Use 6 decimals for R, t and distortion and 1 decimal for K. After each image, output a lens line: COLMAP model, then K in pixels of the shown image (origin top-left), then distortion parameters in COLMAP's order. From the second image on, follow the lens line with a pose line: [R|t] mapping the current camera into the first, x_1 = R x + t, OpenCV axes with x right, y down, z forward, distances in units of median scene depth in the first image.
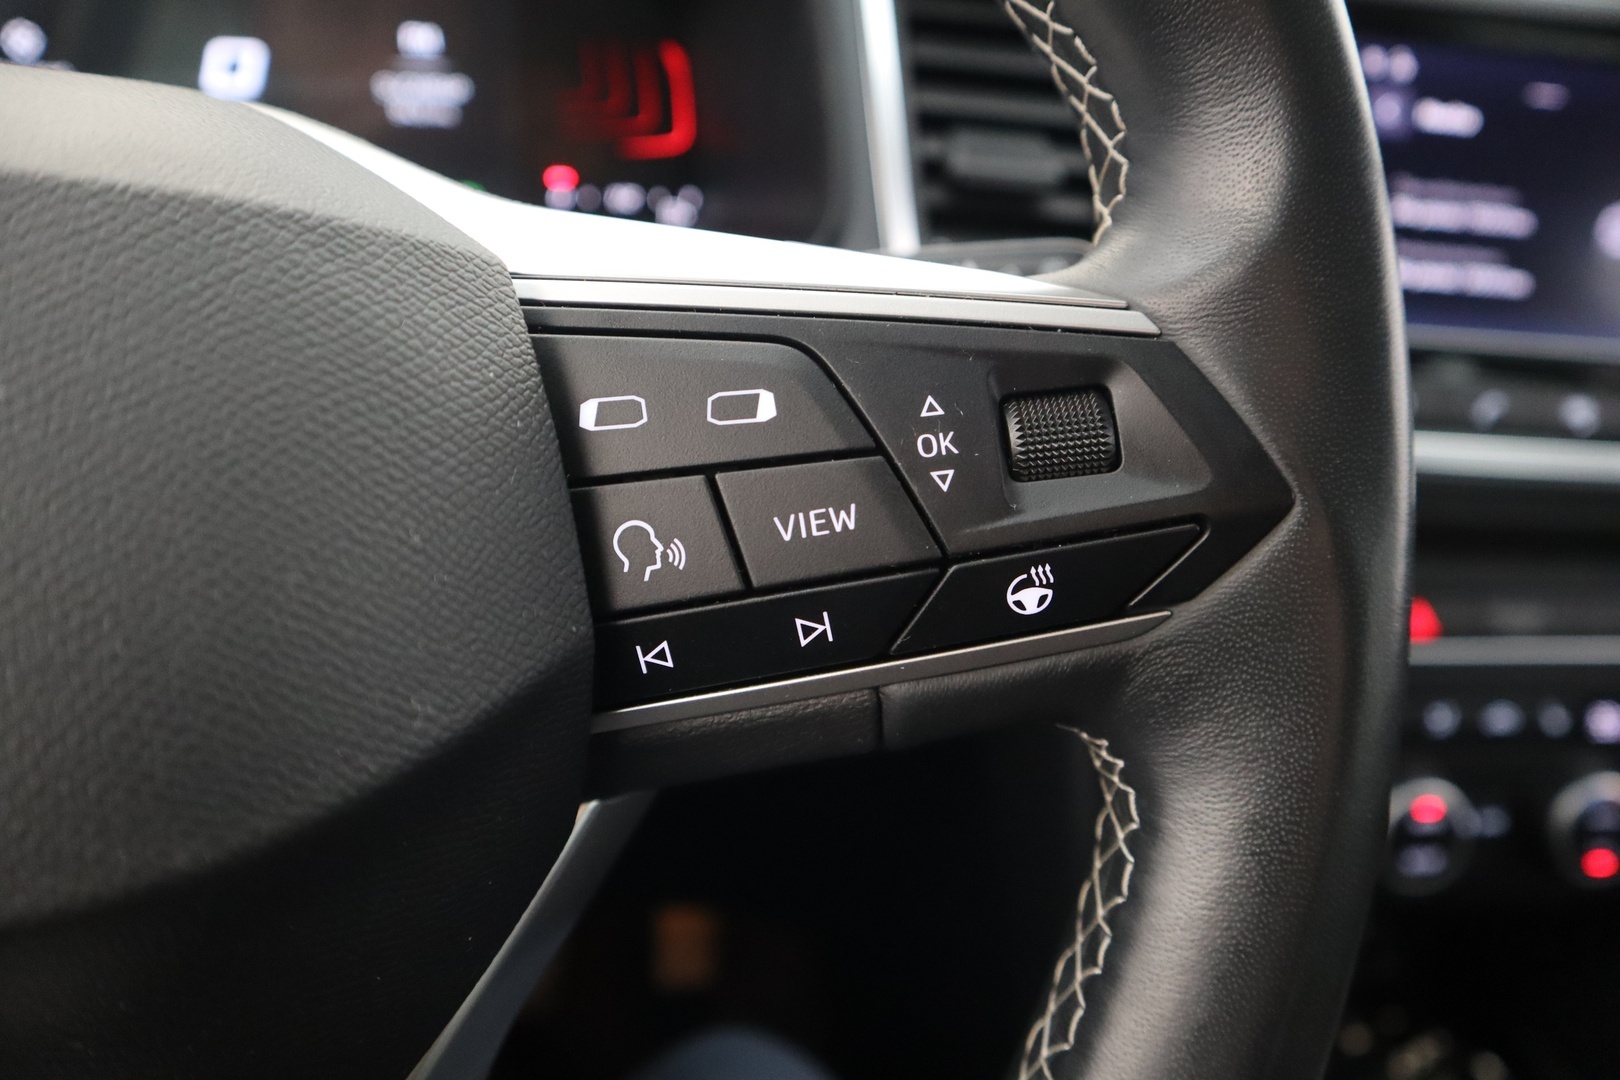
lens RADIAL K [[1116.0, 0, 810.0], [0, 1116.0, 540.0], [0, 0, 1]] dist [-0.060846, -0.001116]
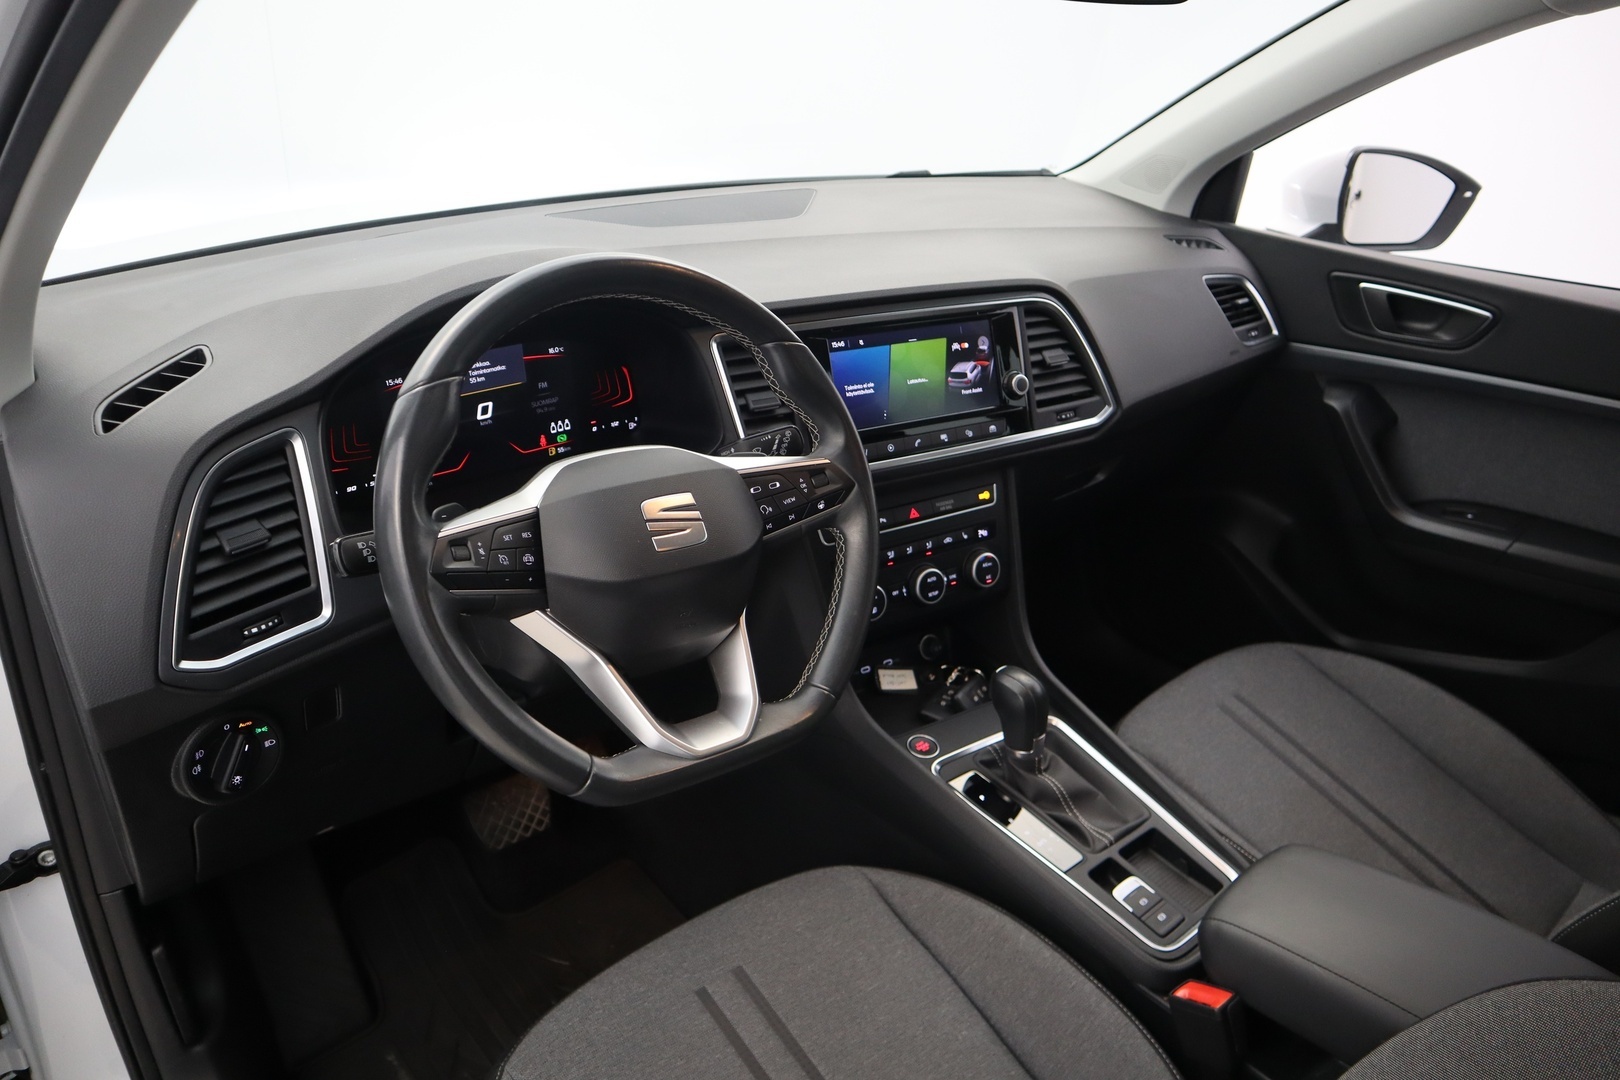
lens RADIAL K [[1116.0, 0, 810.0], [0, 1116.0, 540.0], [0, 0, 1]] dist [-0.060846, -0.001116]
pose [[0.921270, -0.213577, 0.325034, -2.026051], [0.224440, 0.974479, 0.004174, 0.205311], [-0.317631, 0.069105, 0.945693, -5.135818]]
